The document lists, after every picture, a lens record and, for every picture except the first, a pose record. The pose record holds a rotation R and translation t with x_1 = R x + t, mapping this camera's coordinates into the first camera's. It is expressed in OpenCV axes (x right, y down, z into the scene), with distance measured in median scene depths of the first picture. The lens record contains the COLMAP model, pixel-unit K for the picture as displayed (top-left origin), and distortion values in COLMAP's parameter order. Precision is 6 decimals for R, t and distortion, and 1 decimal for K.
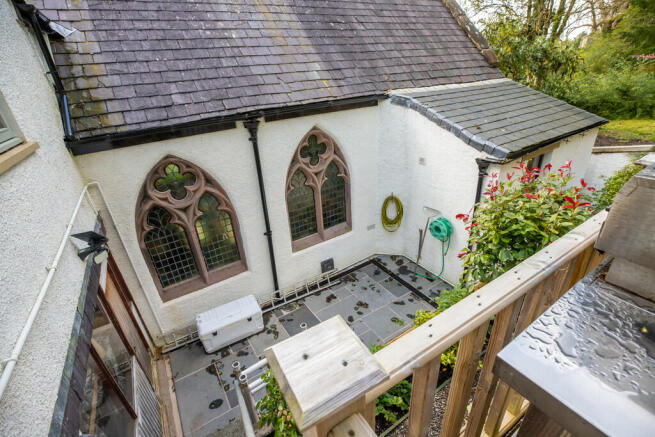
lens RADIAL K [[299.8, 0, 326.3], [0, 299.8, 221.5], [0, 0, 1]] dist [-0.001820, -0.000095]
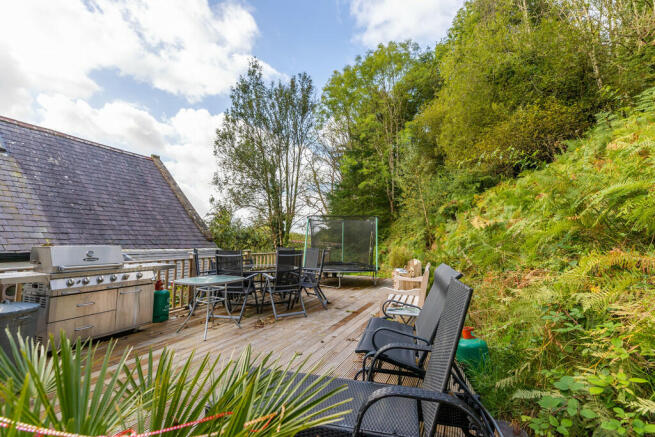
lens RADIAL K [[299.8, 0, 329.0], [0, 299.8, 219.2], [0, 0, 1]] dist [-0.001820, -0.000095]
pose [[0.829490, 0.109309, 0.547720, 0.256501], [0.194601, 0.862648, -0.466872, 0.287247], [-0.523523, 0.493853, 0.694286, -0.566508]]
